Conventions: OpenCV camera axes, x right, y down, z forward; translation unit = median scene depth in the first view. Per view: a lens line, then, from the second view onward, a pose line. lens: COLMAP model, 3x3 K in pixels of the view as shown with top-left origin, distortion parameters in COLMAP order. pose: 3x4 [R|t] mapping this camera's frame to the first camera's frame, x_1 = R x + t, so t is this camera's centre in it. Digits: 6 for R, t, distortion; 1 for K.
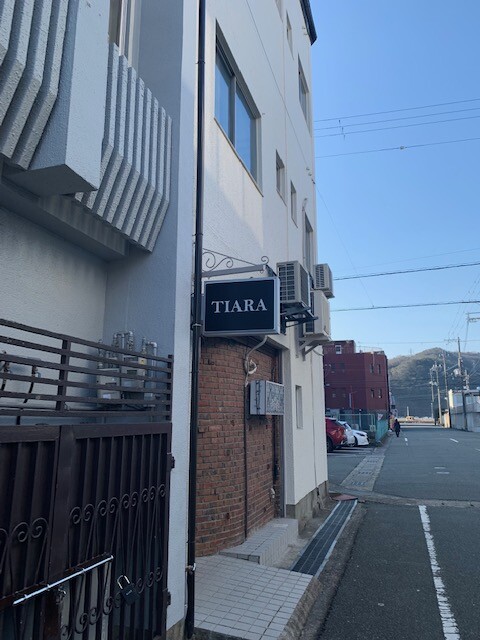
lens RADIAL K [[488.6, 0, 240.0], [0, 488.6, 320.0], [0, 0, 1]] dist [-0.000594, -0.006561]
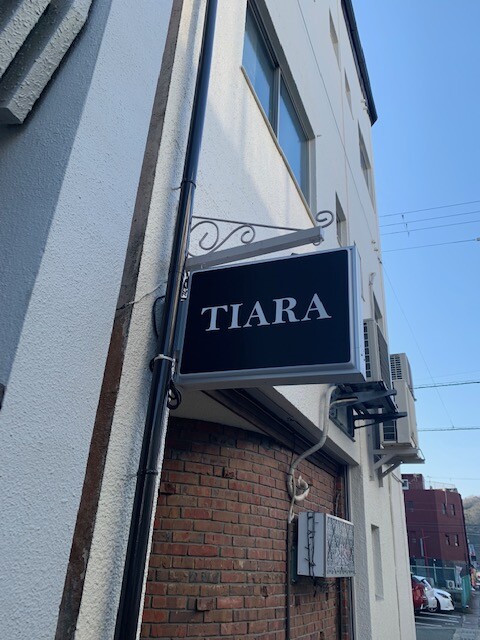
lens RADIAL K [[488.6, 0, 240.0], [0, 488.6, 320.0], [0, 0, 1]] dist [-0.000594, -0.006561]
pose [[0.993639, 0.007692, -0.112347, 0.015599], [-0.035922, 0.967194, -0.251486, 0.049696], [0.106727, 0.253922, 0.961318, 0.359004]]
